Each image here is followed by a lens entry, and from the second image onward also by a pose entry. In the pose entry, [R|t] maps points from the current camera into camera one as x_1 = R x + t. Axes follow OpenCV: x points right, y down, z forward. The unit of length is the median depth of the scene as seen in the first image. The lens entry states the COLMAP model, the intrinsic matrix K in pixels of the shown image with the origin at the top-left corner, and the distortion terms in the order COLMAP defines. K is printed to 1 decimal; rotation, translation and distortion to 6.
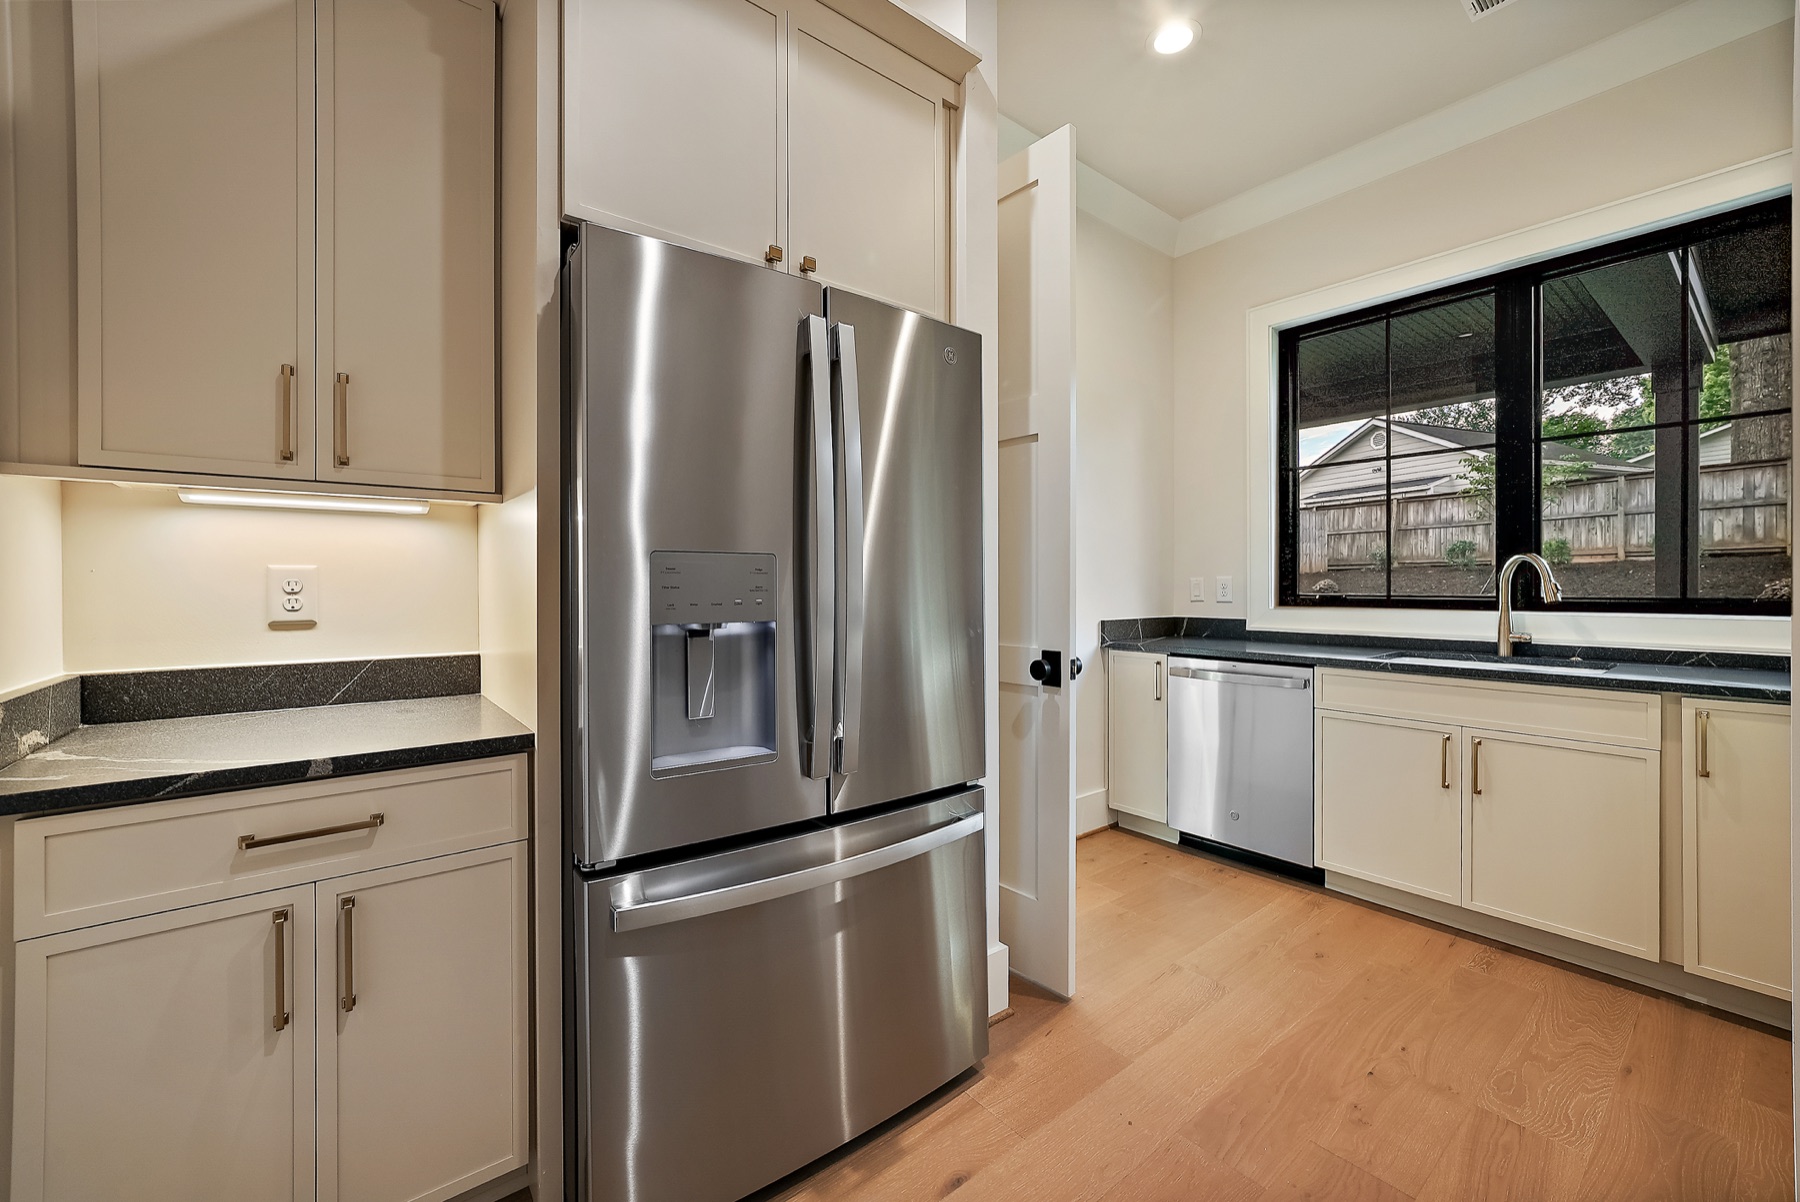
lens RADIAL K [[728.0, 0, 903.0], [0, 728.0, 594.1], [0, 0, 1]] dist [-0.001452, 0.001386]
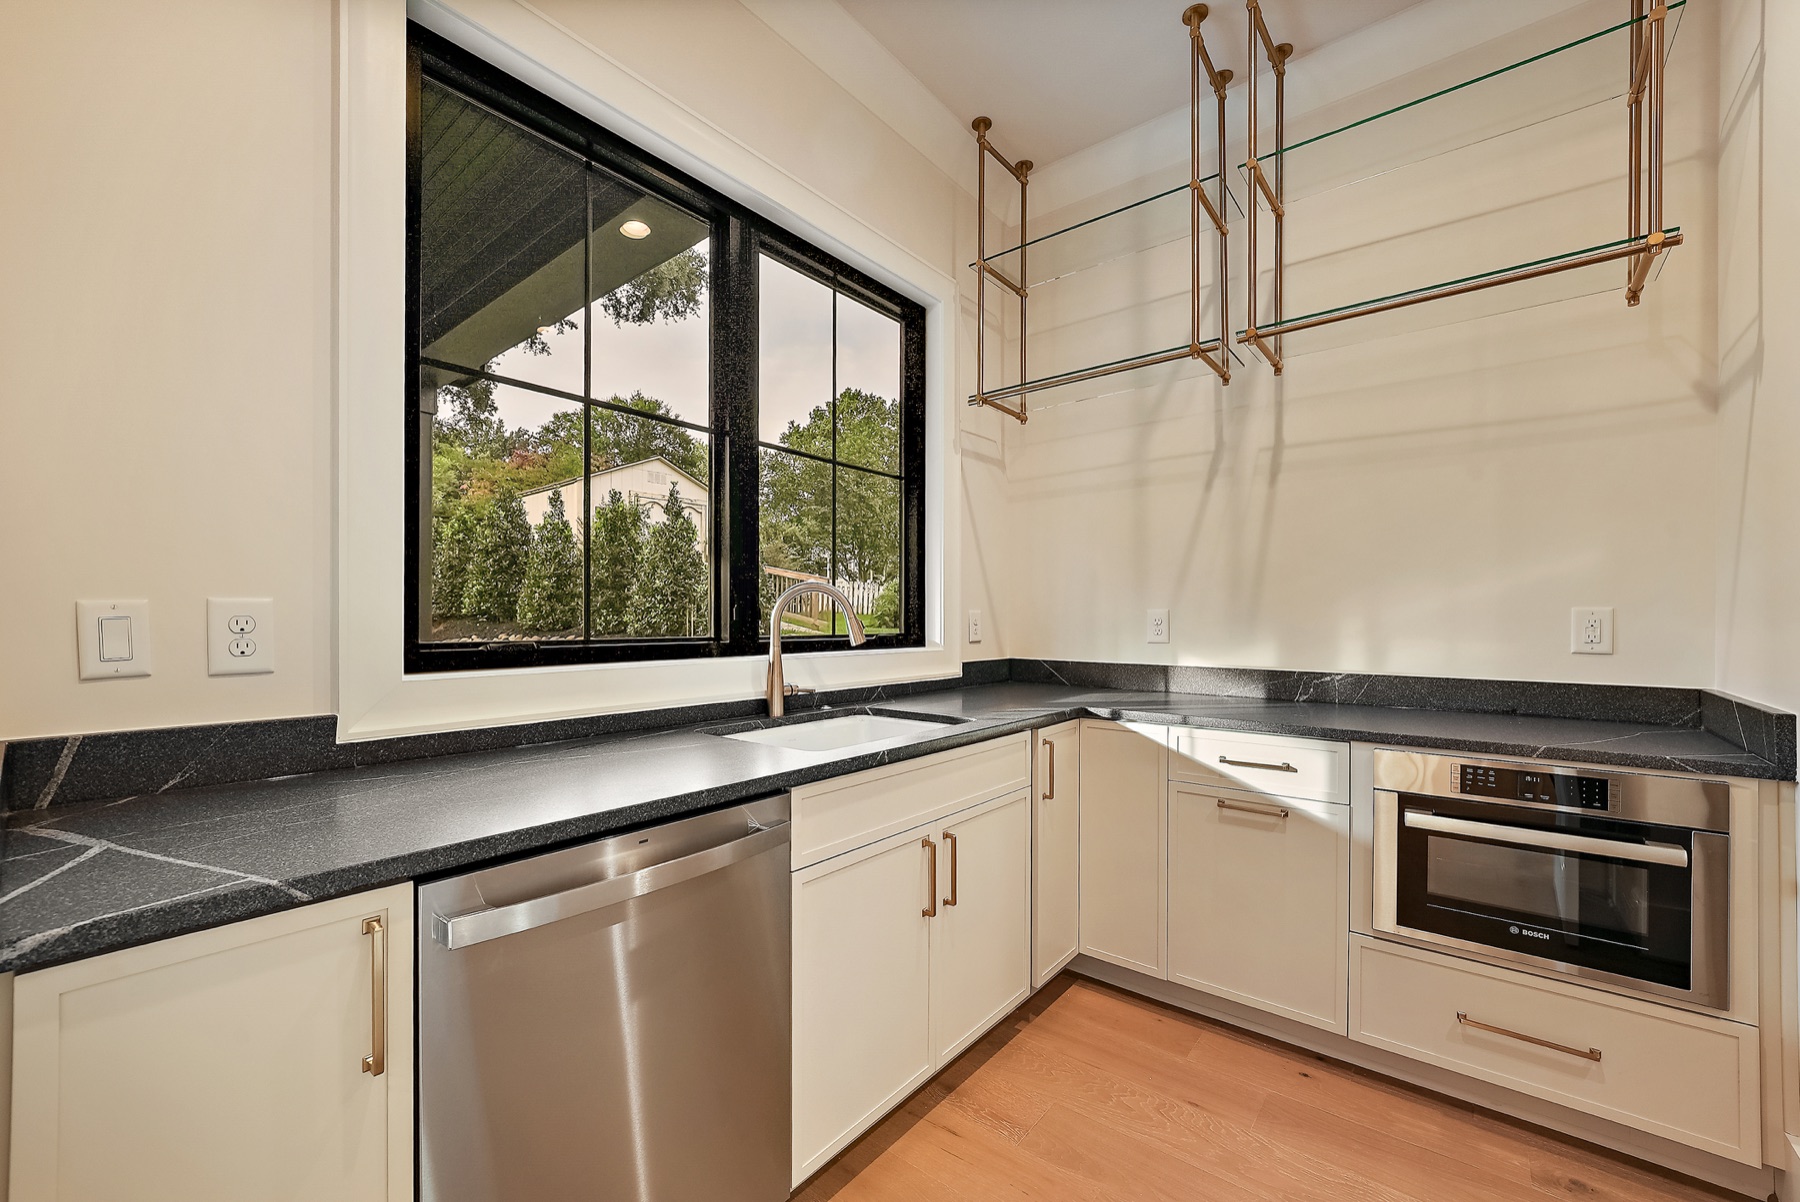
lens RADIAL K [[728.0, 0, 901.9], [0, 728.0, 611.1], [0, 0, 1]] dist [-0.001452, 0.001386]
pose [[-0.223938, 0.001637, 0.974602, 0.064052], [0.003406, 0.999994, -0.000897, -0.021066], [-0.974597, 0.003119, -0.223943, 1.040928]]
